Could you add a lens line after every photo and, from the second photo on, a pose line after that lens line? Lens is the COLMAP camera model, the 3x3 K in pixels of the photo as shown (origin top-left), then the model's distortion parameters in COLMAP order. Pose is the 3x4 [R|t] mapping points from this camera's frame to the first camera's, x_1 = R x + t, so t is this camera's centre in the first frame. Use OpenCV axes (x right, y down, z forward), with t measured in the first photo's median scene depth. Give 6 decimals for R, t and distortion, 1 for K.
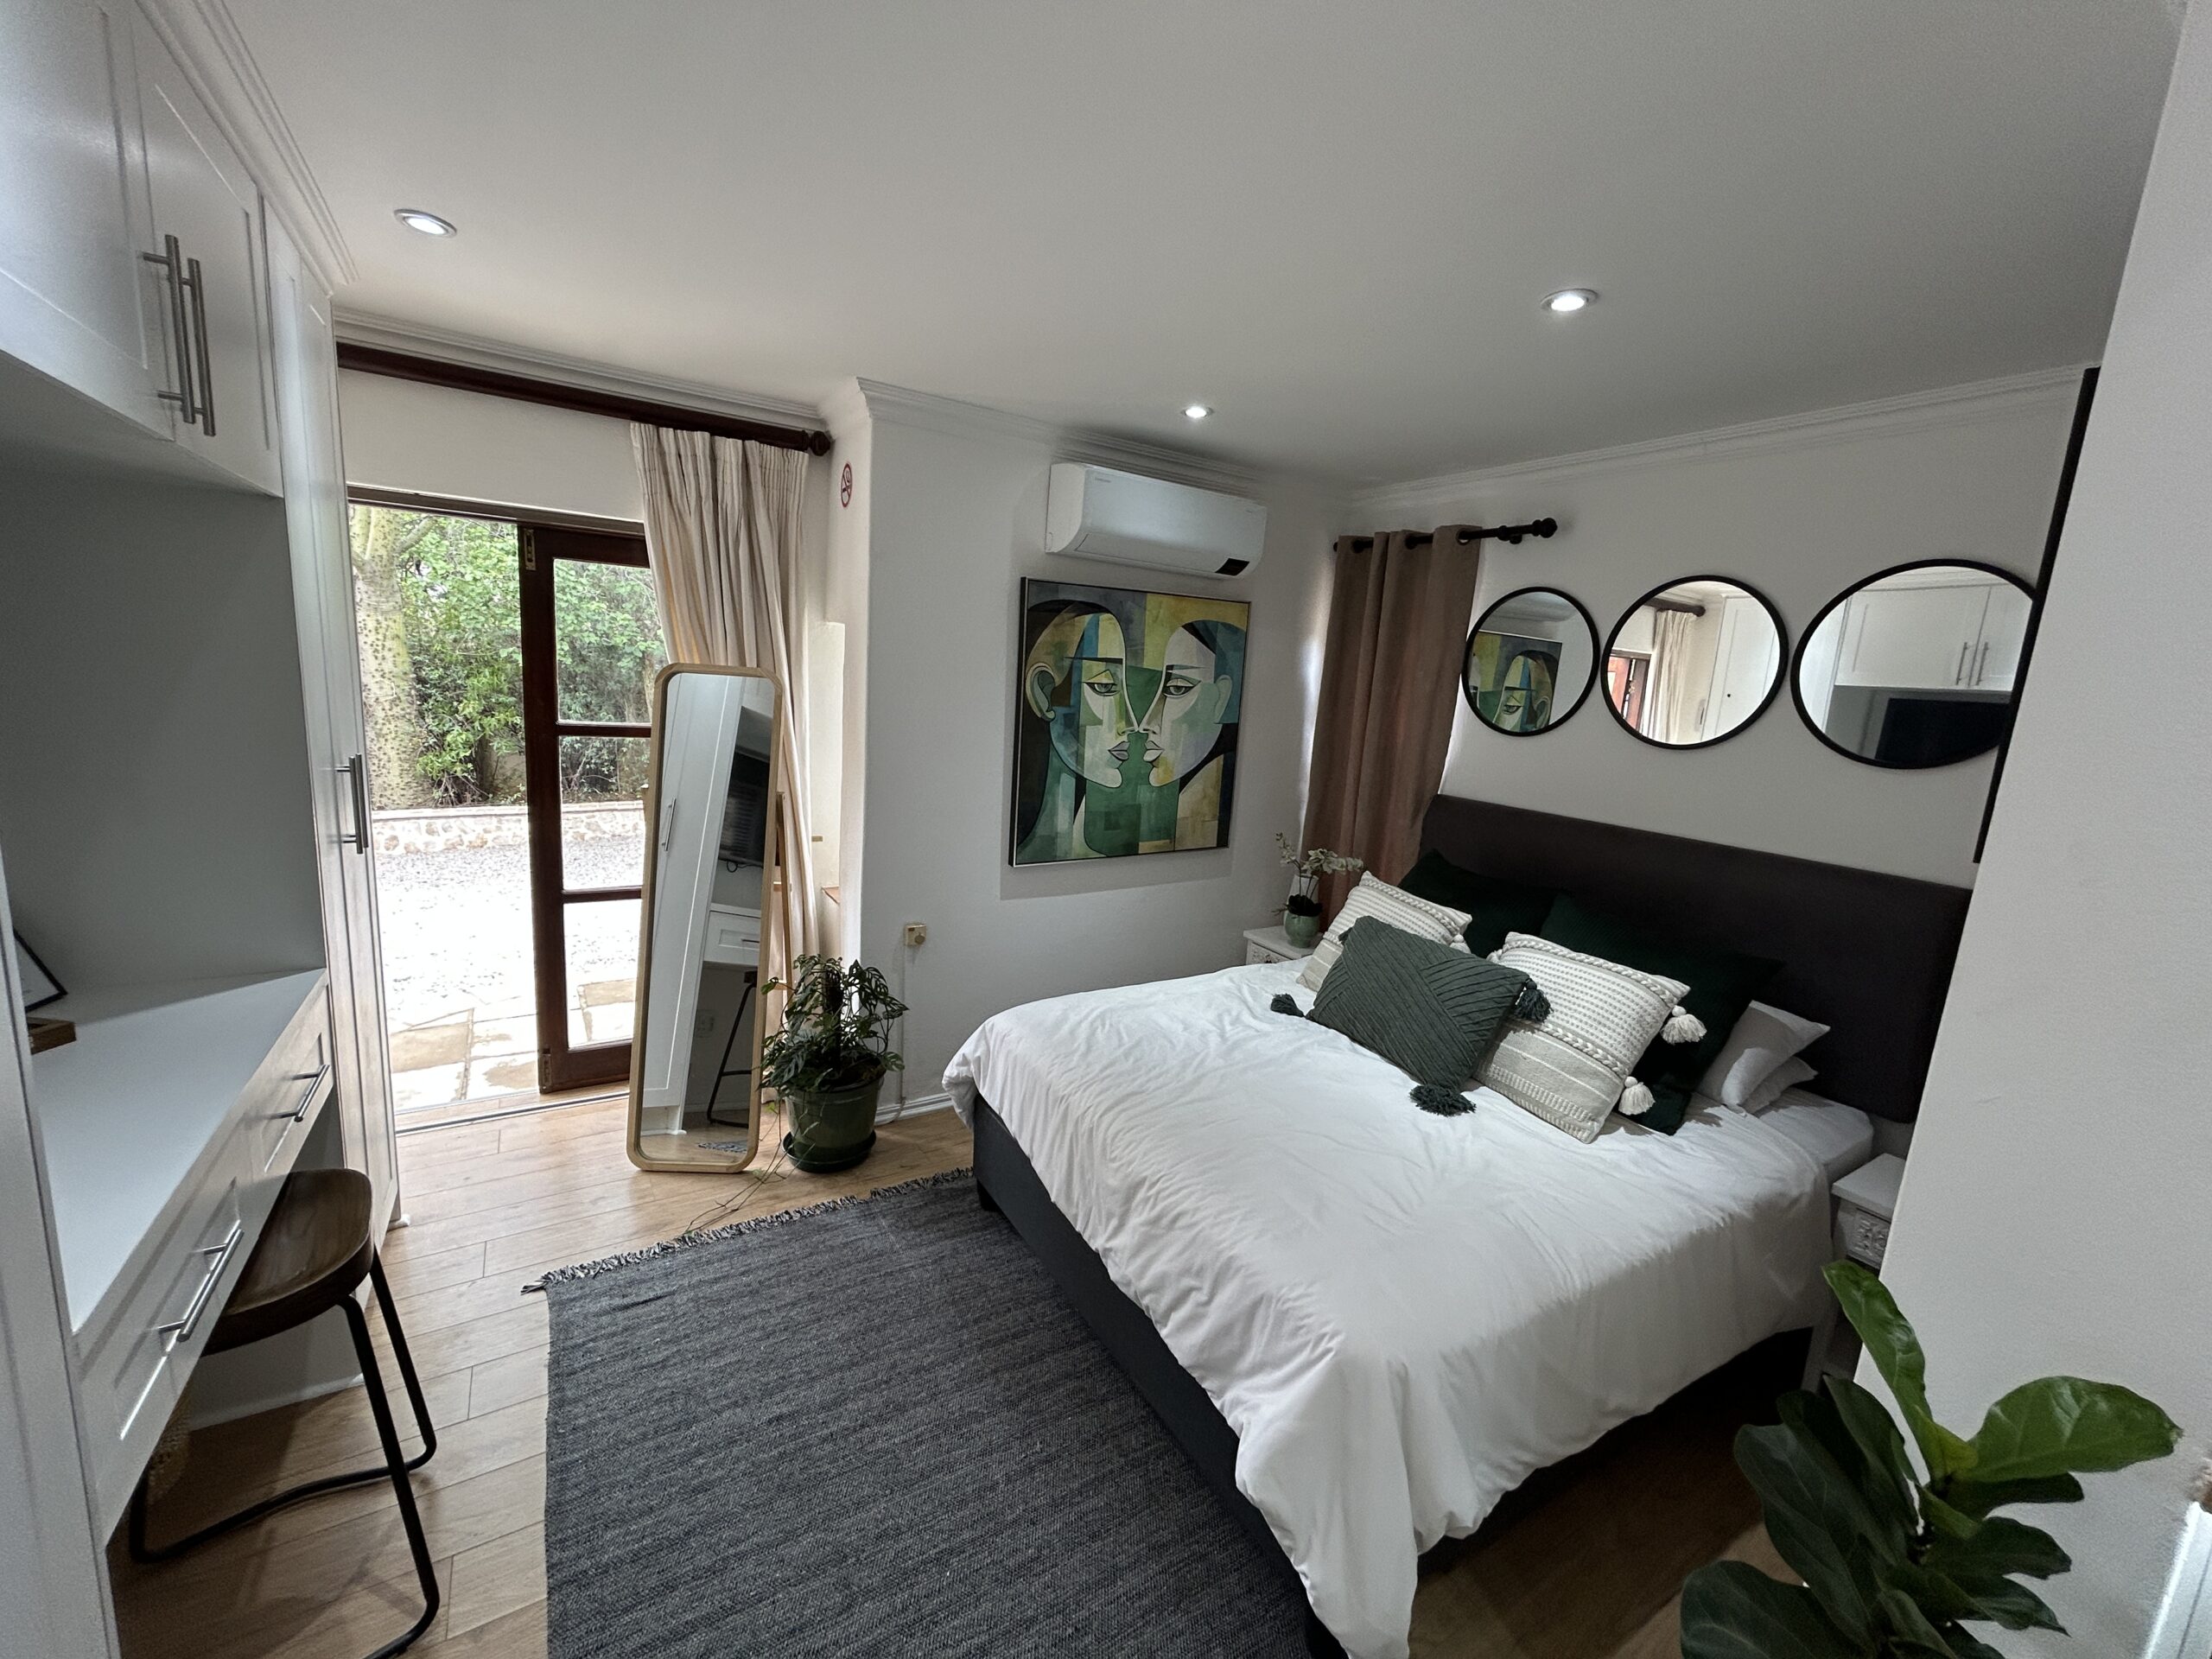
lens RADIAL K [[885.2, 0, 1102.7], [0, 885.2, 824.2], [0, 0, 1]] dist [0.002326, -0.001110]
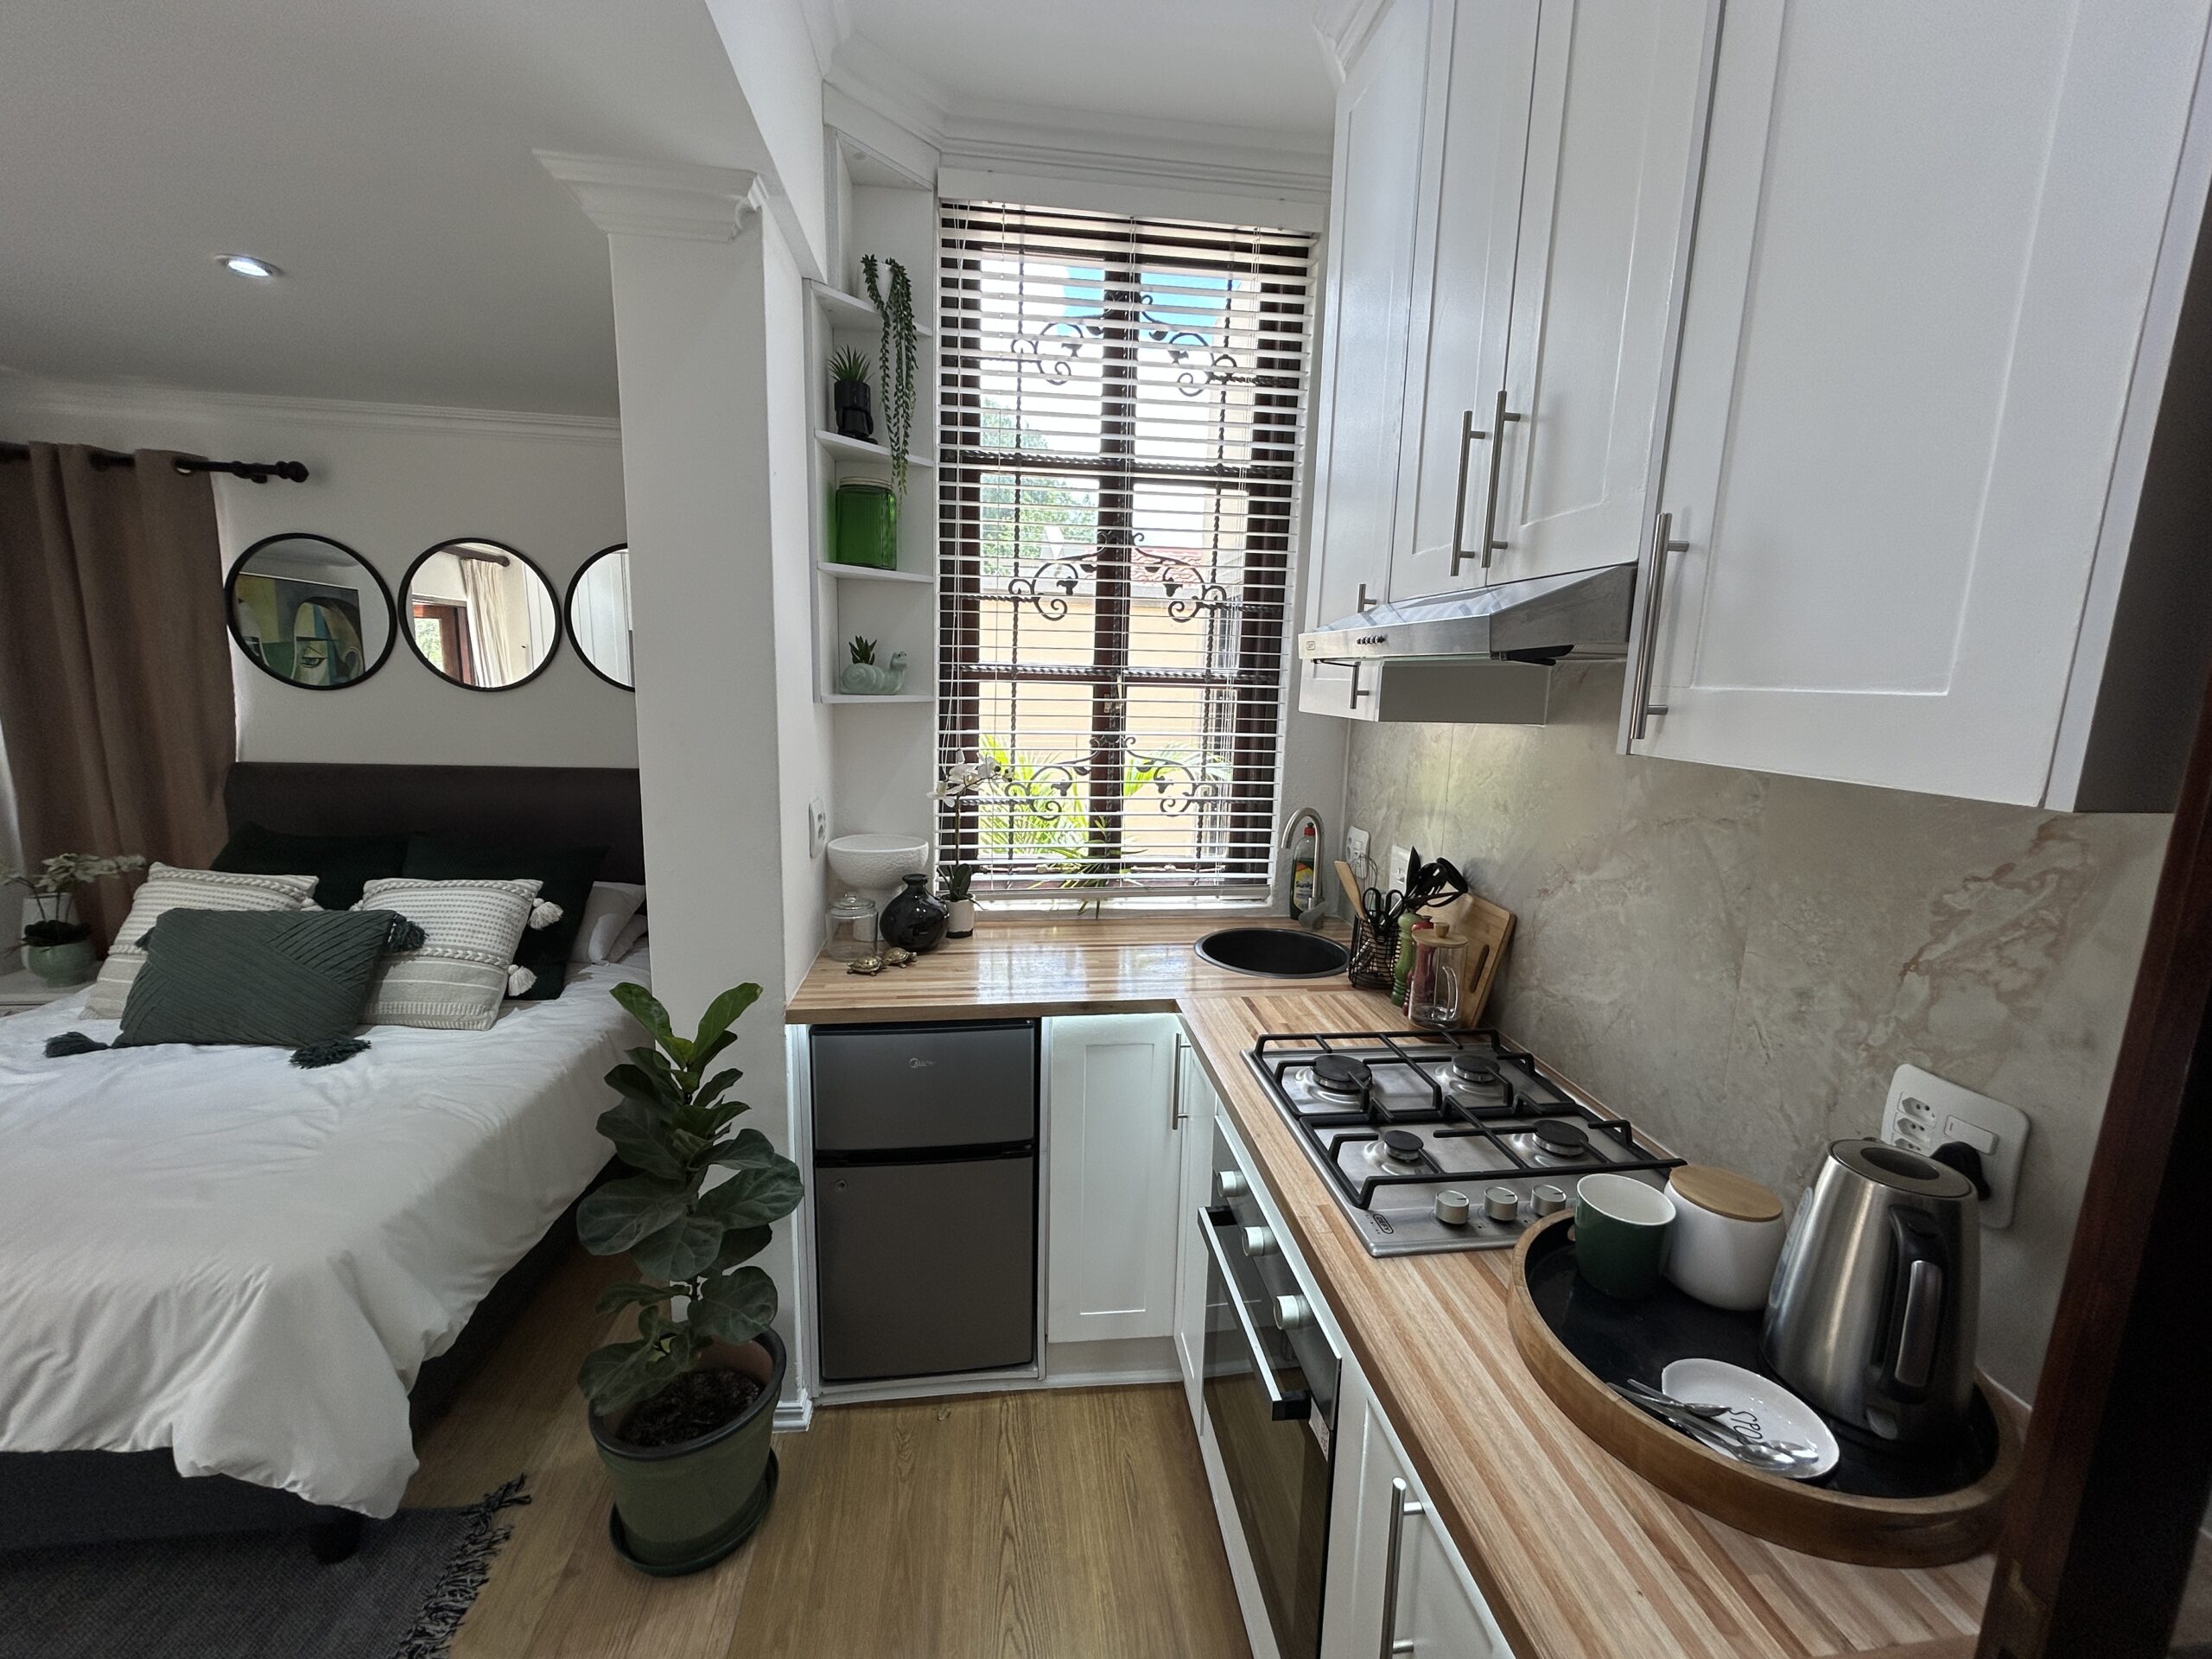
lens RADIAL K [[885.2, 0, 1111.7], [0, 885.2, 827.4], [0, 0, 1]] dist [0.002326, -0.001110]
pose [[0.411745, -0.208982, 0.887013, -0.077853], [0.150831, 0.975554, 0.159828, 0.025574], [-0.898730, 0.067981, 0.433200, -0.212772]]
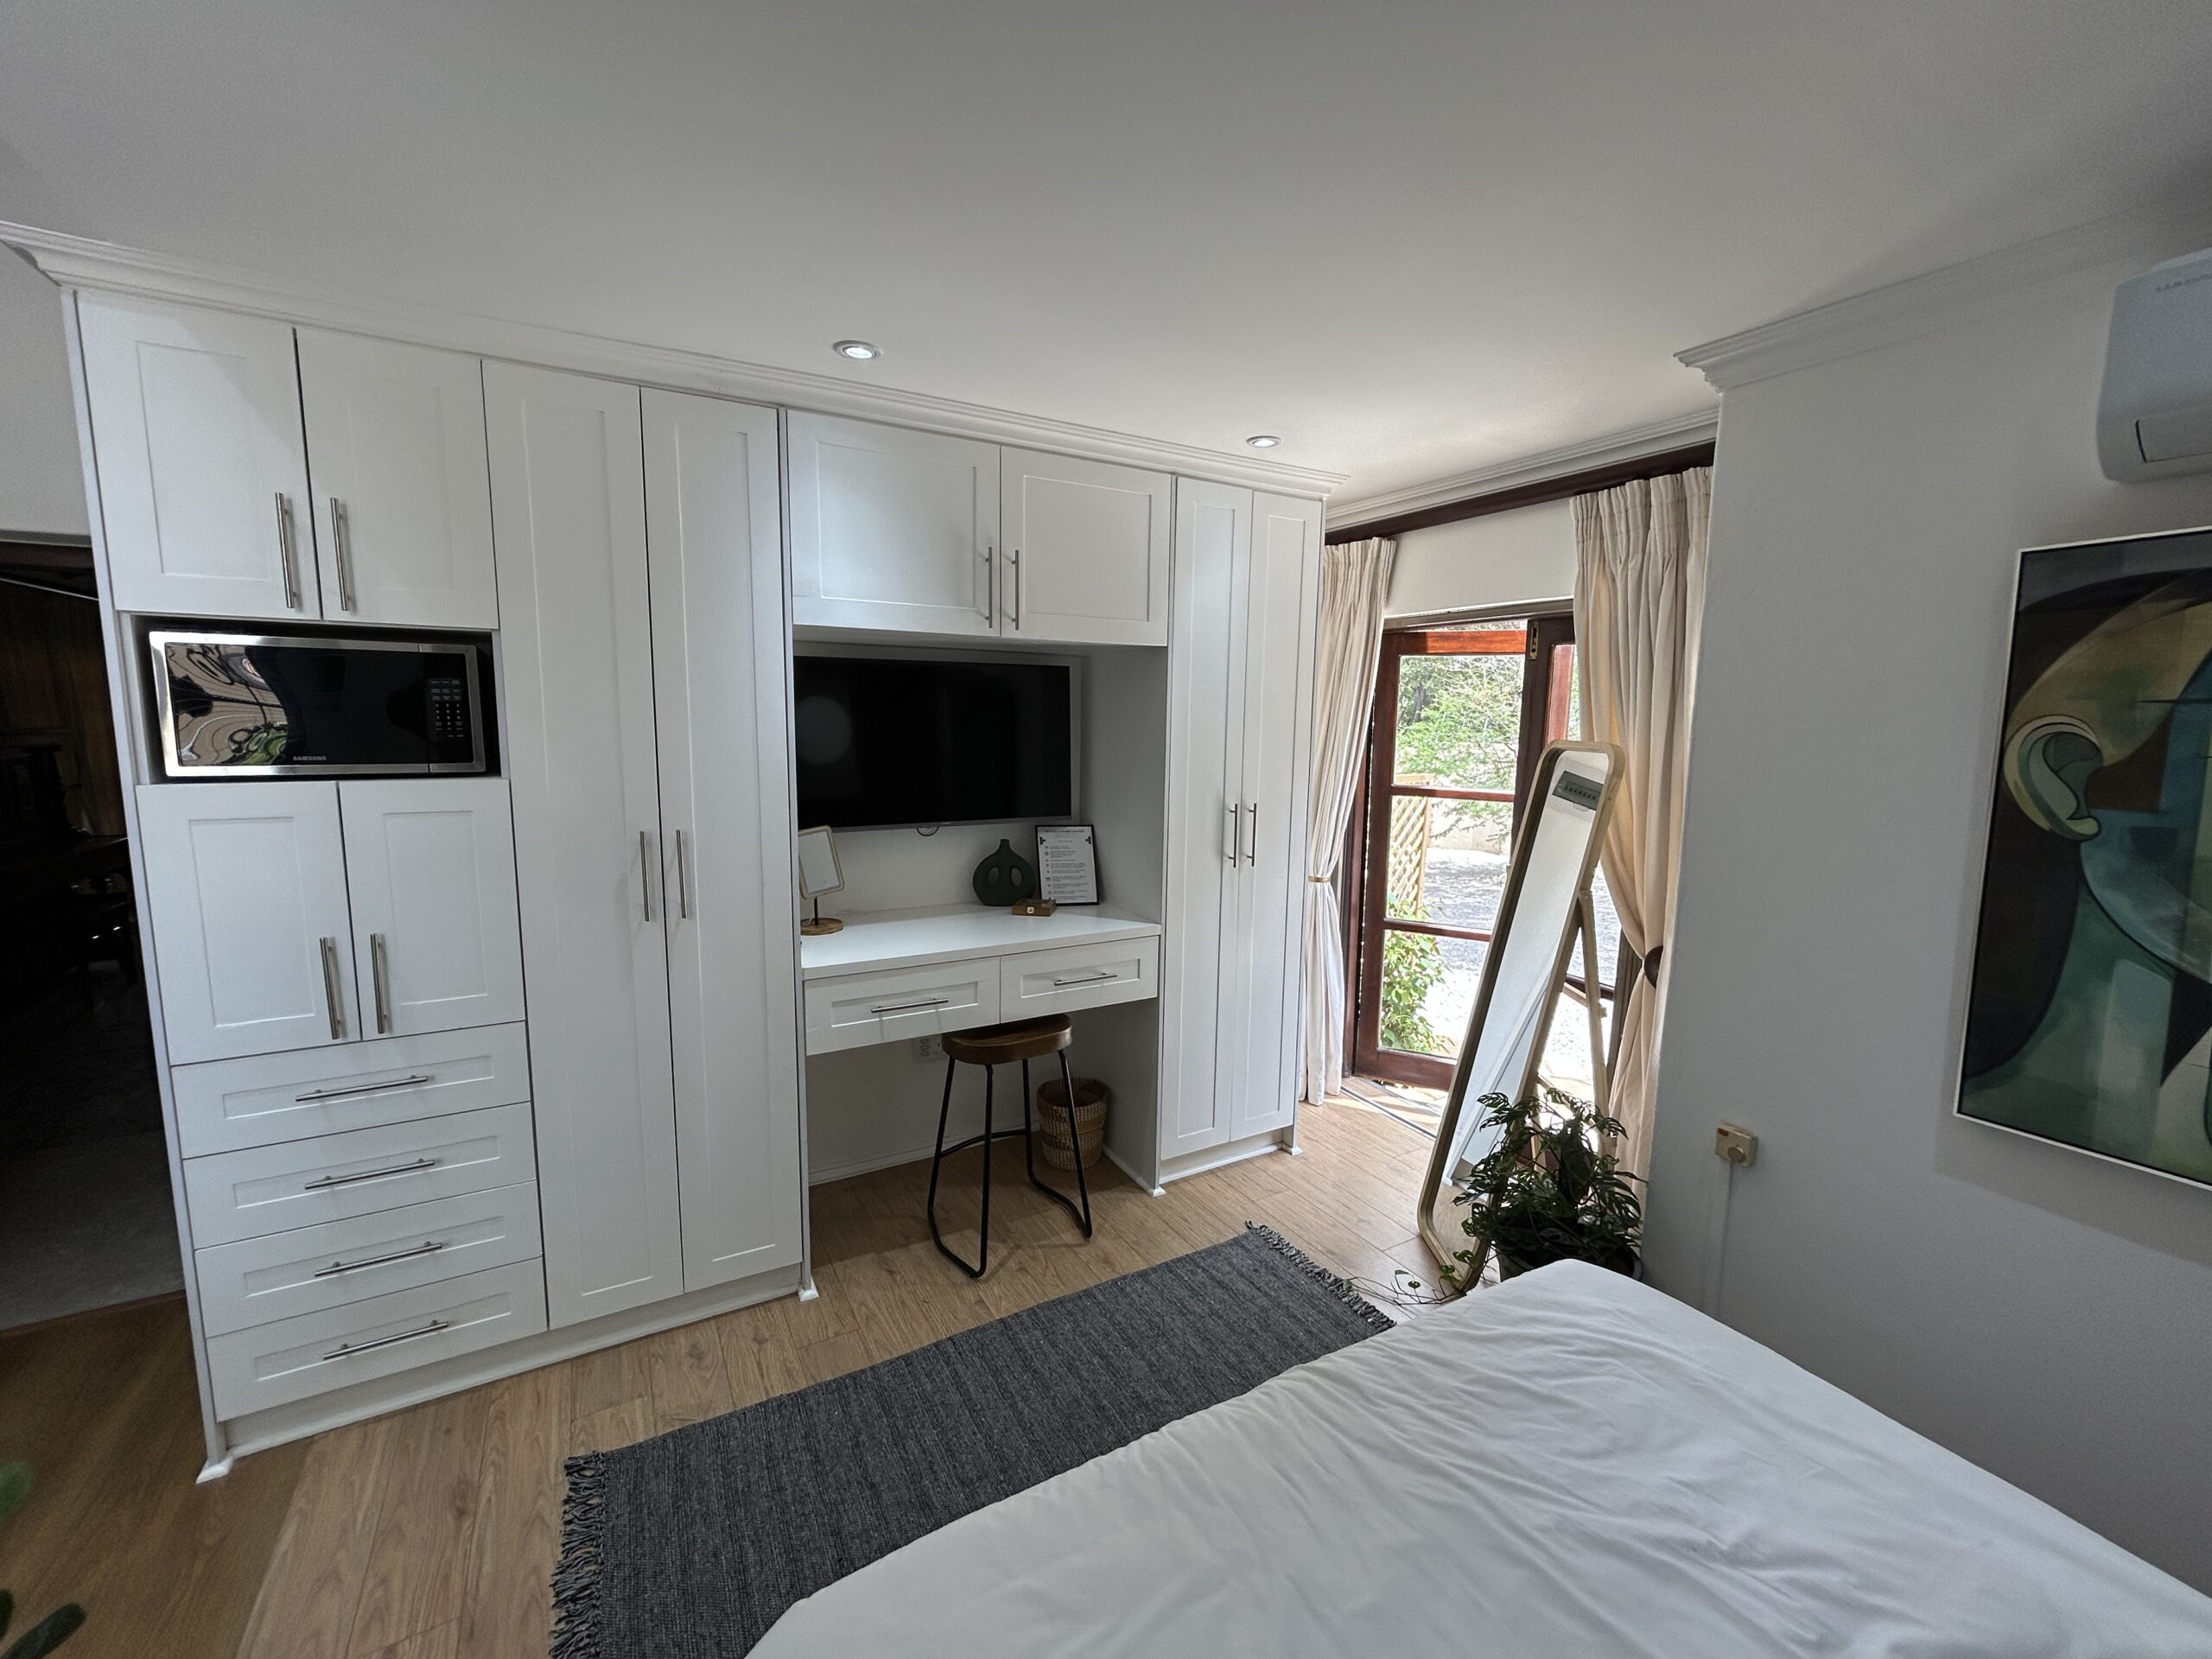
lens RADIAL K [[885.2, 0, 1108.2], [0, 885.2, 824.9], [0, 0, 1]] dist [0.002326, -0.001110]
pose [[-0.032201, 0.062018, -0.997555, 0.511107], [-0.182708, 0.980890, 0.066879, -0.075846], [0.982640, 0.184415, -0.020254, 0.616738]]
